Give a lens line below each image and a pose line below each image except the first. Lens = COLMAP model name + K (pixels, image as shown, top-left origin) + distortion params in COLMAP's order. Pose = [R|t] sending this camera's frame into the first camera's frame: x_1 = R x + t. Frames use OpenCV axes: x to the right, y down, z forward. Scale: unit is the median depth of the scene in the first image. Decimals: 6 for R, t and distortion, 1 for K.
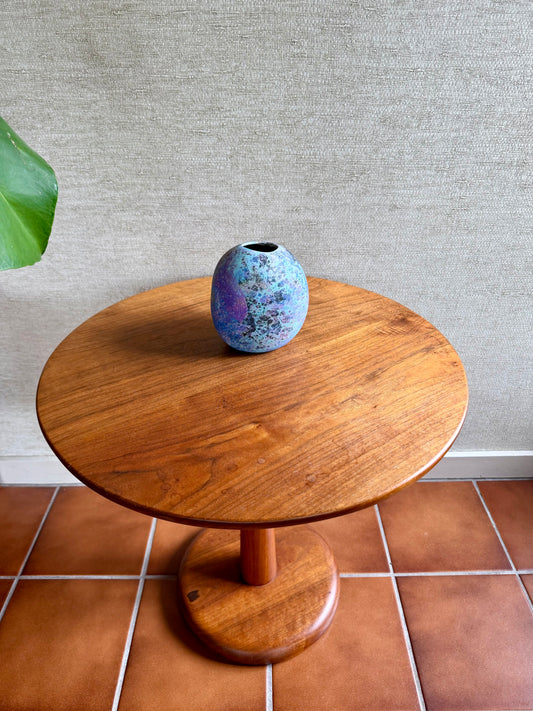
lens RADIAL K [[506.1, 0, 266.0], [0, 506.1, 365.9], [0, 0, 1]] dist [-0.019803, -0.004662]
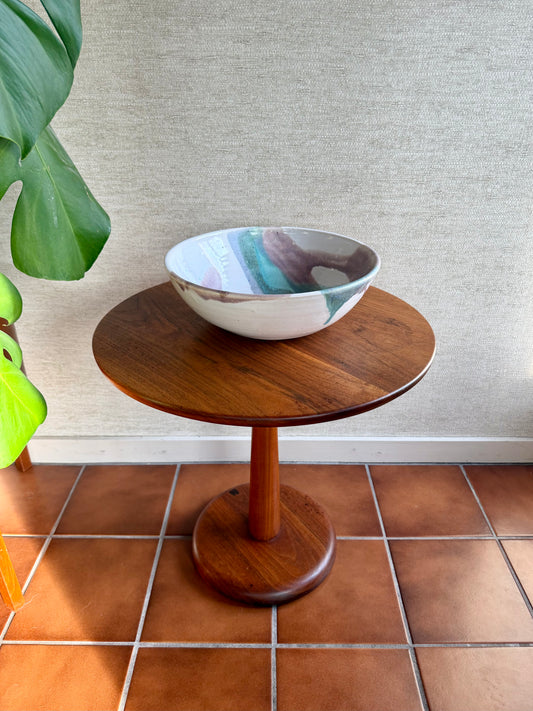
lens RADIAL K [[506.1, 0, 270.2], [0, 506.1, 361.1], [0, 0, 1]] dist [-0.019803, -0.004662]
pose [[0.999918, 0.012233, -0.003876, -0.005080], [-0.012508, 0.996597, -0.081477, 0.141311], [0.002866, 0.081519, 0.996668, -0.178693]]
